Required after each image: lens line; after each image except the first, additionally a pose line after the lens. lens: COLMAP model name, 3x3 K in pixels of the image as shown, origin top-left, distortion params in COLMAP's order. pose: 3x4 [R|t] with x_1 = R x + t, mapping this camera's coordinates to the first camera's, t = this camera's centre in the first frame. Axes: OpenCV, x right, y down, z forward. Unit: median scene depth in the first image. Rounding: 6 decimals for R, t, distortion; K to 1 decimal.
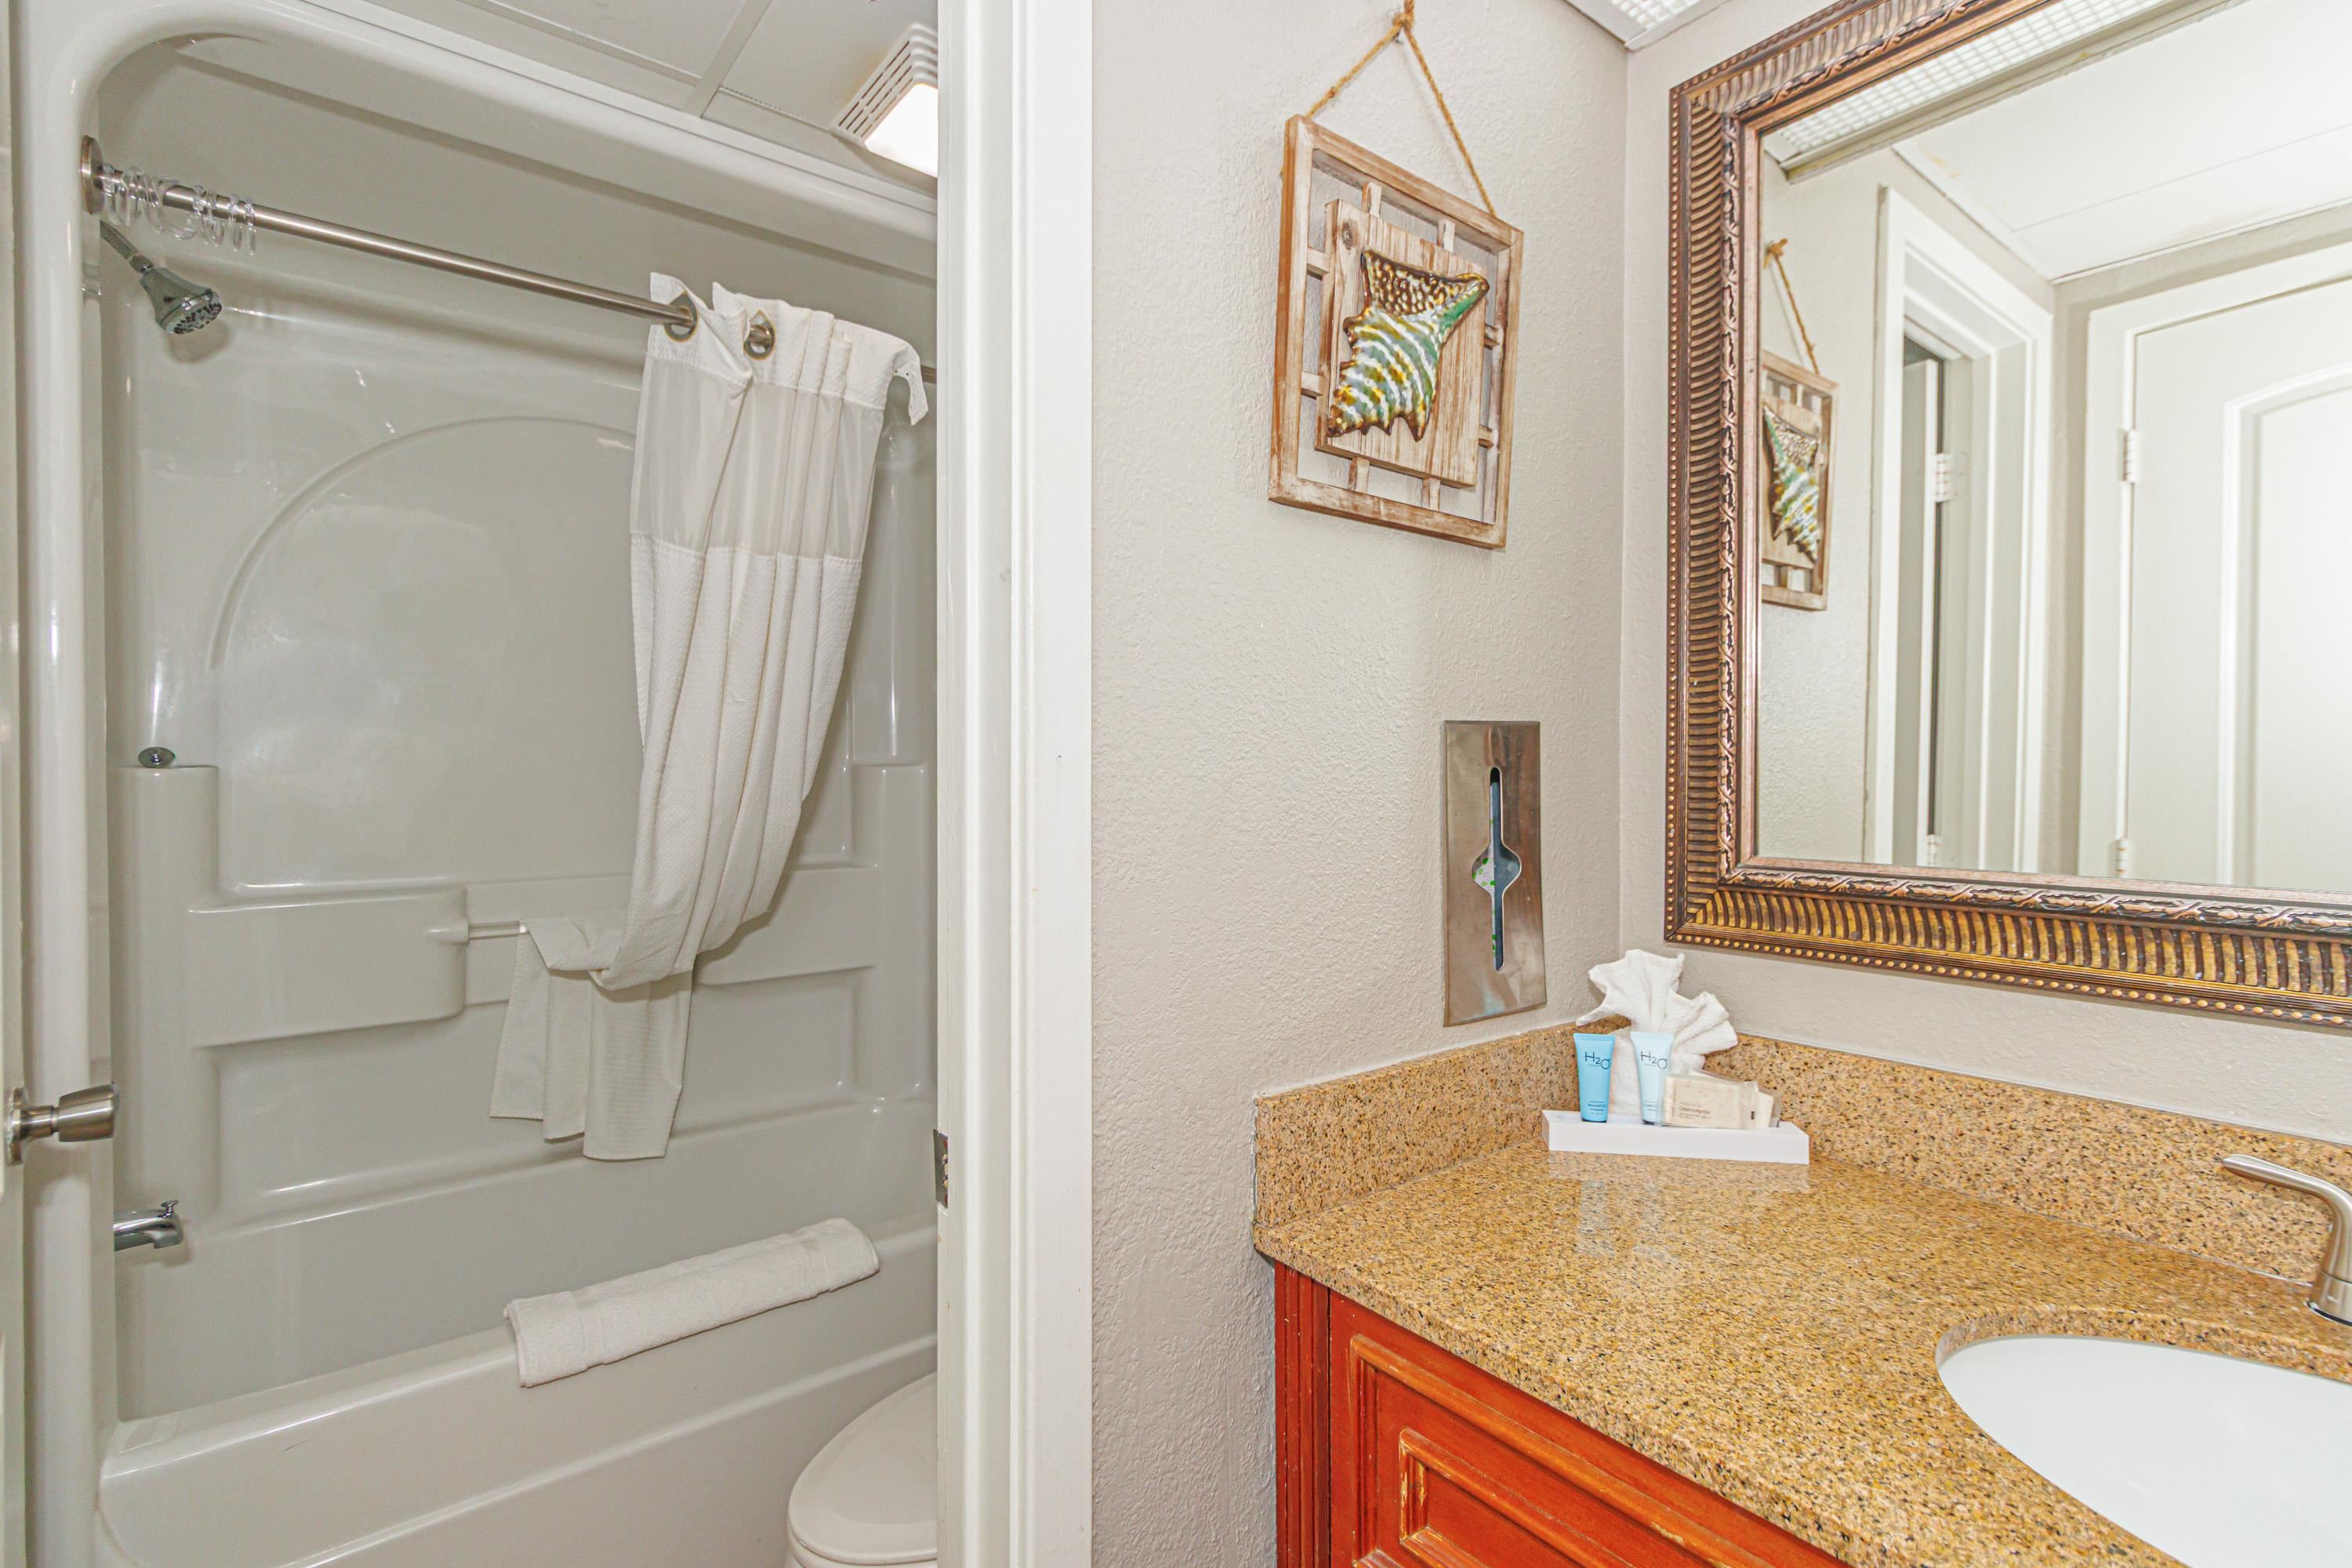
lens RADIAL K [[1082.9, 0, 1177.1], [0, 1082.9, 766.6], [0, 0, 1]] dist [-0.003216, 0.002620]
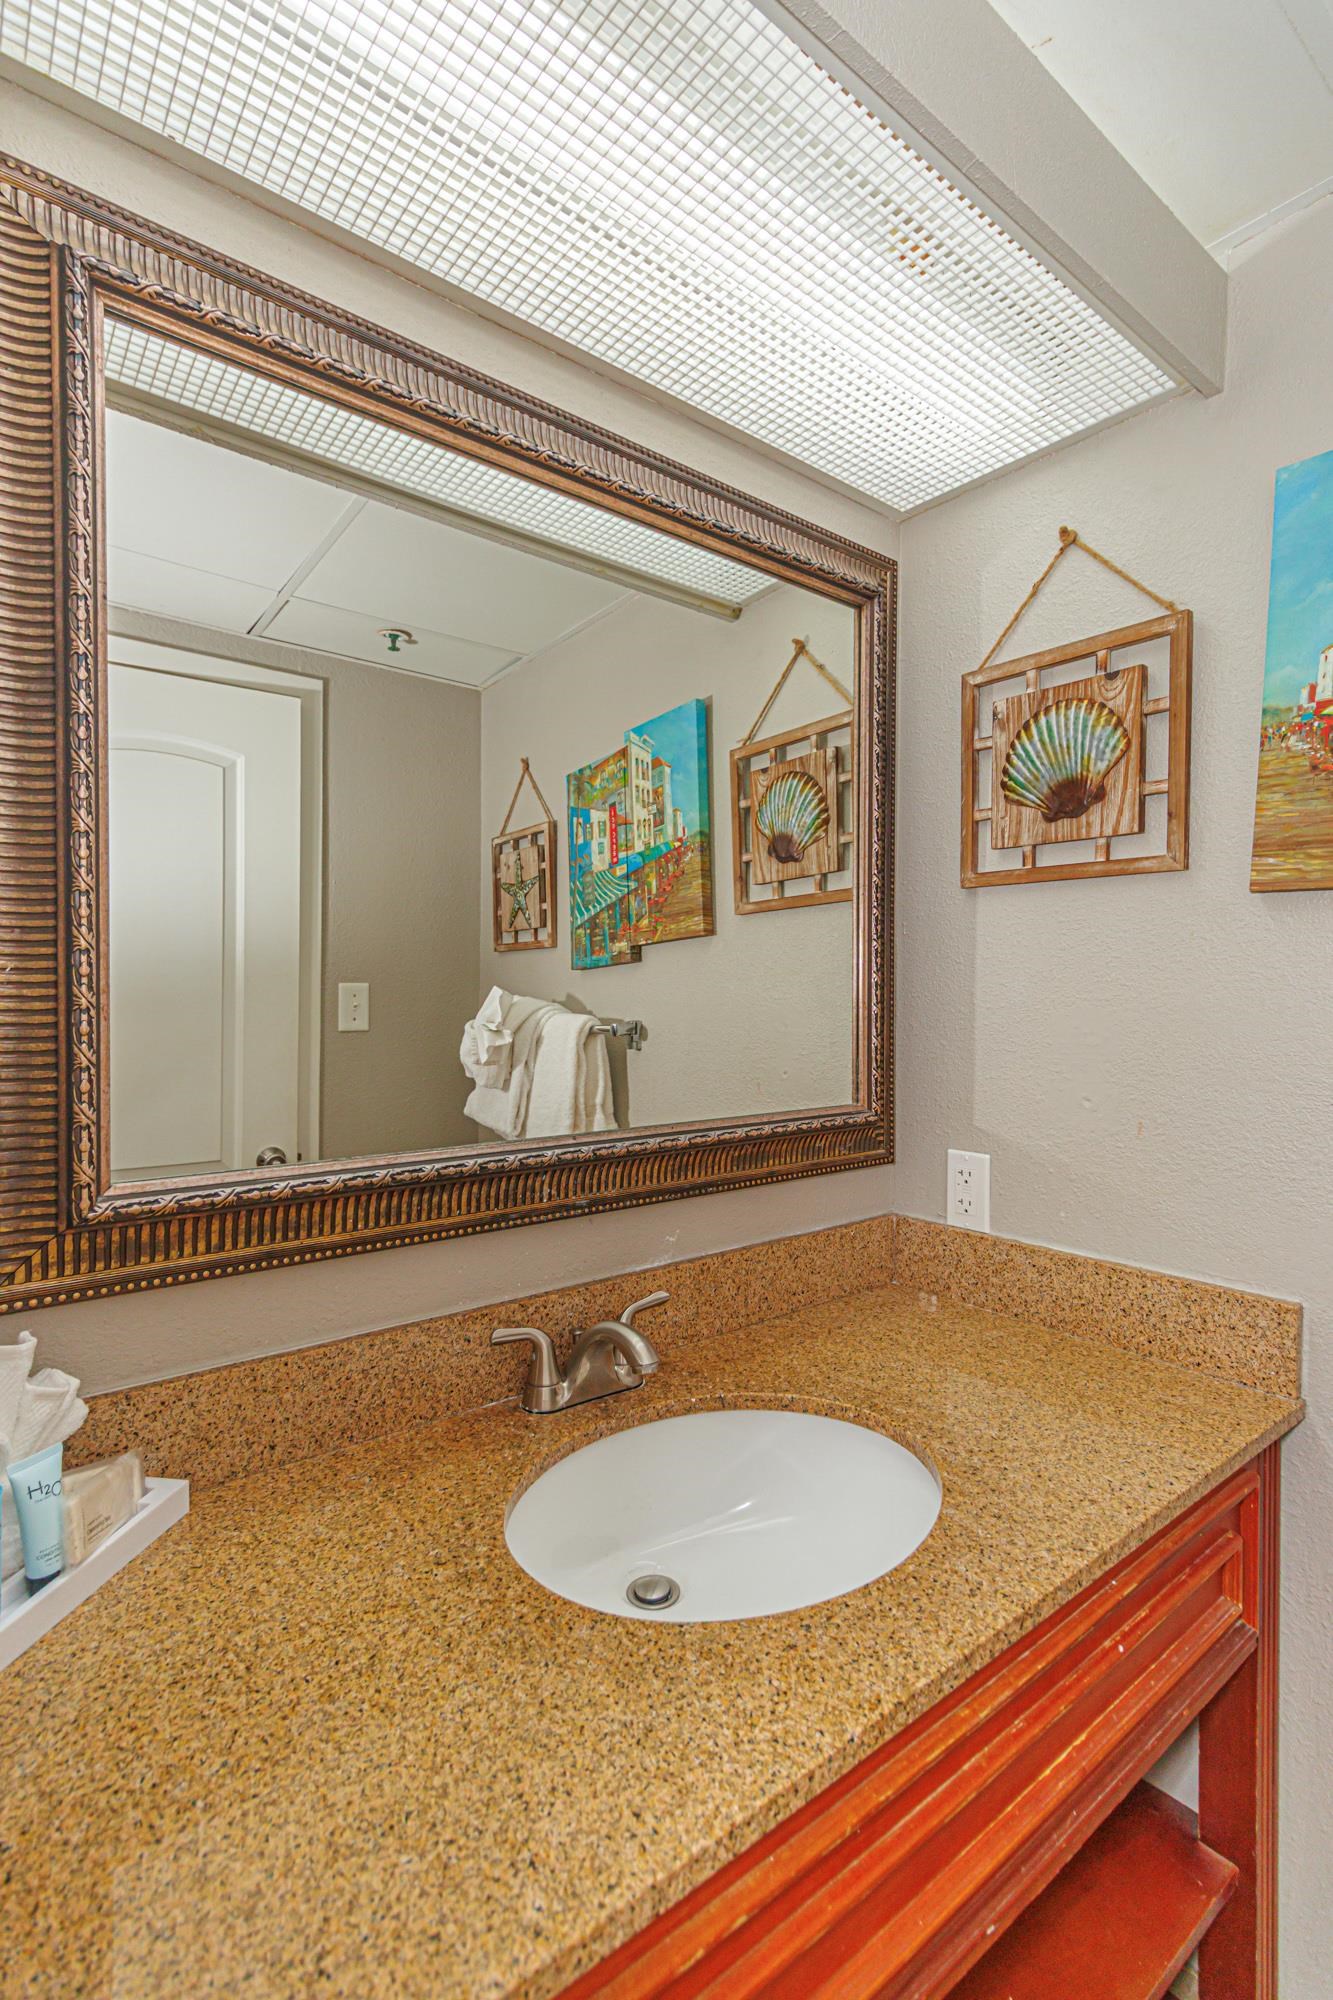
lens RADIAL K [[920.9, 0, 666.5], [0, 920.9, 1014.3], [0, 0, 1]] dist [-0.003216, 0.002620]
pose [[-0.007545, -0.015580, 0.999850, -0.126088], [-0.006805, 0.999856, 0.015529, -0.044037], [-0.999948, -0.006687, -0.007650, 0.410501]]
